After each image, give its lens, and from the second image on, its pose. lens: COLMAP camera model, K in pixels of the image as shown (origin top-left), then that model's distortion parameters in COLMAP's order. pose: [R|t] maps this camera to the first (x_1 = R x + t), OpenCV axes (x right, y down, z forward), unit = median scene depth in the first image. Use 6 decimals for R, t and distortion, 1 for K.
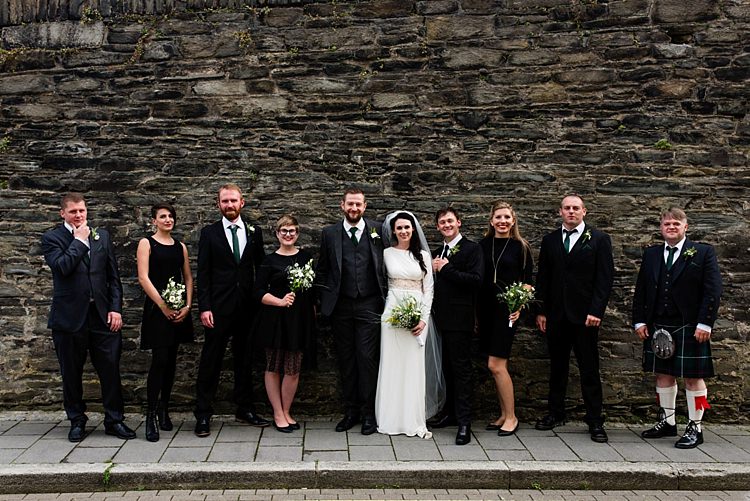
lens RADIAL K [[758.0, 0, 374.5], [0, 758.0, 250.0], [0, 0, 1]] dist [-0.002913, 0.000000]
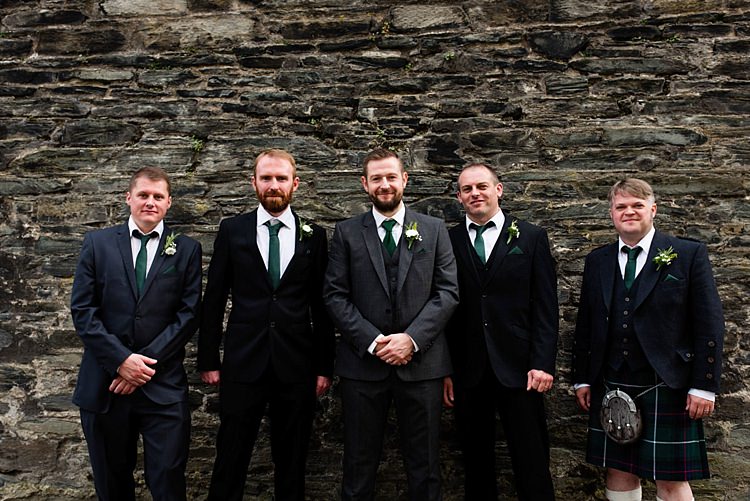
lens RADIAL K [[758.0, 0, 375.6], [0, 758.0, 252.2], [0, 0, 1]] dist [-0.002913, 0.000000]
pose [[0.999850, -0.009799, -0.014274, -0.009129], [0.009500, 0.999736, -0.020907, 0.002957], [0.014476, 0.020769, 0.999680, 0.399294]]
